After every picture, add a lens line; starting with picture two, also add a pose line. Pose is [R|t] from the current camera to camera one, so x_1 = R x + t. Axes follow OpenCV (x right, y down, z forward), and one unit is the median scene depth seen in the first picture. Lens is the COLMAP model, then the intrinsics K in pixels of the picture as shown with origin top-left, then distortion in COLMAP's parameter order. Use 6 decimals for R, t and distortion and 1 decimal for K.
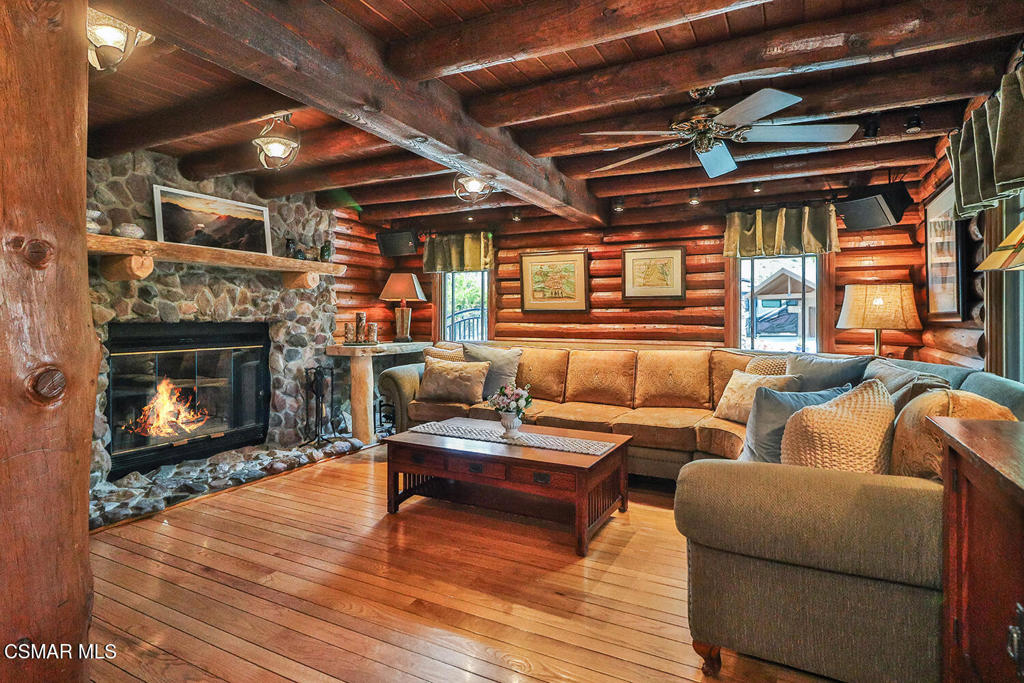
lens RADIAL K [[542.7, 0, 517.7], [0, 542.7, 318.0], [0, 0, 1]] dist [0.000132, -0.000094]
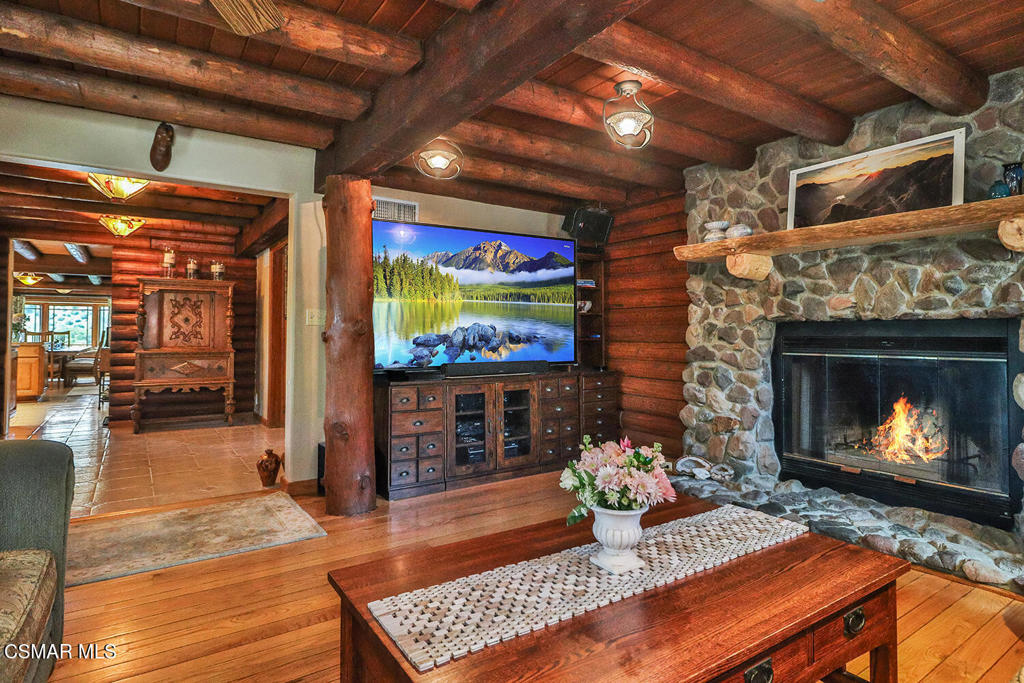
lens RADIAL K [[542.7, 0, 517.7], [0, 542.7, 318.0], [0, 0, 1]] dist [0.000132, -0.000094]
pose [[-0.470963, -0.024226, -0.881820, 0.331605], [-0.001425, 0.999642, -0.026702, 0.027216], [0.882152, -0.011319, -0.470829, 0.946054]]
